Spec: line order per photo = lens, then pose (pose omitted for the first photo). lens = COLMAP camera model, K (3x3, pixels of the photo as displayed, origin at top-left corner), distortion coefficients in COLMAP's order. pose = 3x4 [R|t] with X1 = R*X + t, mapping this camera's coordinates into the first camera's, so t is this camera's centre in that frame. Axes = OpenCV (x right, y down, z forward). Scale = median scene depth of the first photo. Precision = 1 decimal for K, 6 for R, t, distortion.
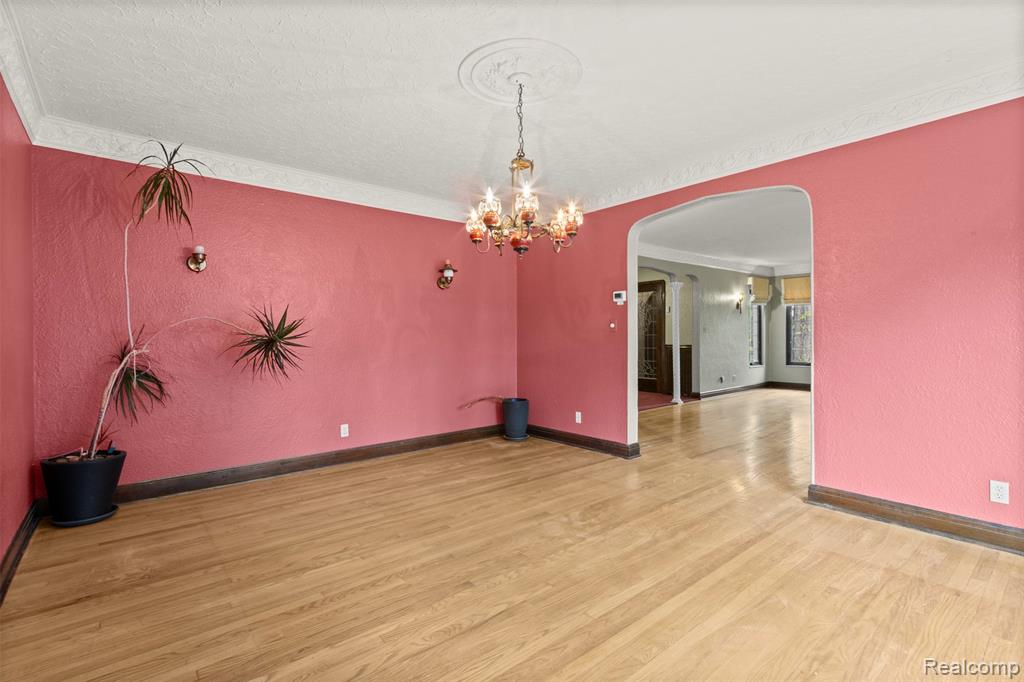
lens RADIAL K [[472.1, 0, 512.0], [0, 472.1, 341.0], [0, 0, 1]] dist [0.003588, 0.000352]
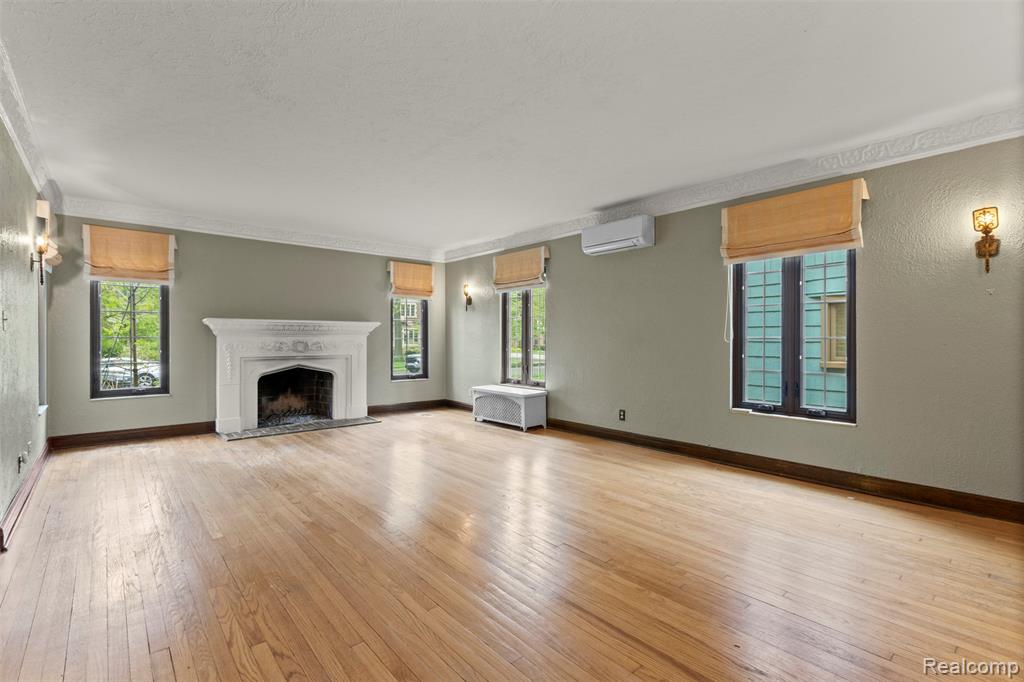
lens RADIAL K [[466.5, 0, 512.0], [0, 466.5, 341.0], [0, 0, 1]] dist [-0.000991, -0.000702]
pose [[-0.019798, -0.000626, 0.999804, 0.083309], [0.010028, 0.999949, 0.000825, -0.006108], [-0.999754, 0.010043, -0.019791, 0.603087]]
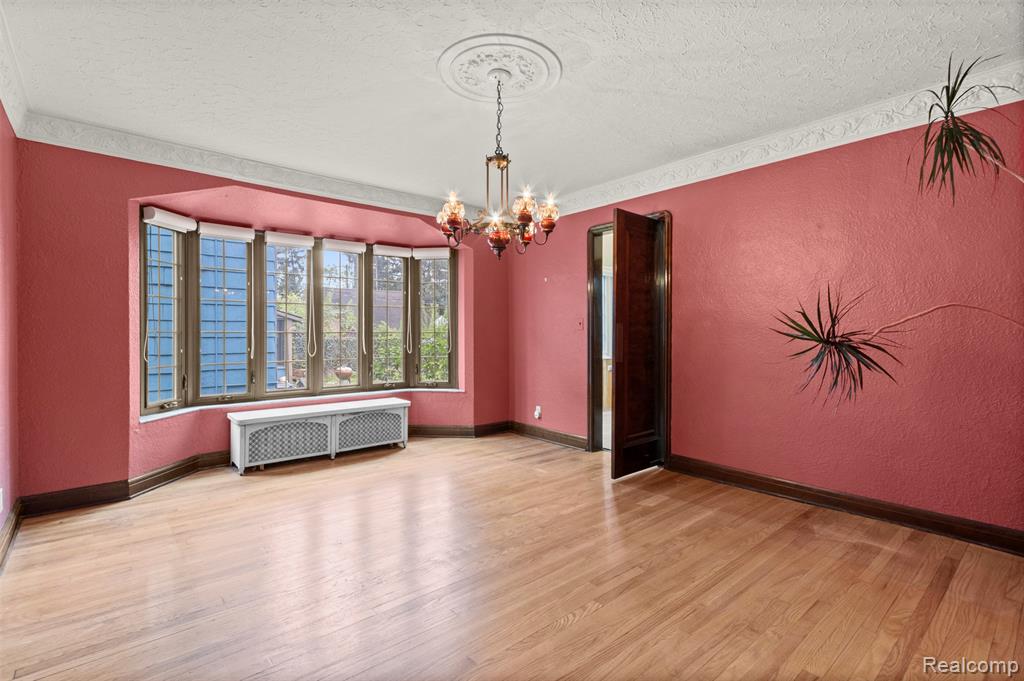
lens RADIAL K [[470.2, 0, 511.3], [0, 470.2, 333.6], [0, 0, 1]] dist [0.000032, -0.000883]
pose [[-0.999758, 0.003851, -0.021680, 0.015400], [0.003546, 0.999894, 0.014128, -0.028772], [0.021732, 0.014048, -0.999665, 1.989639]]
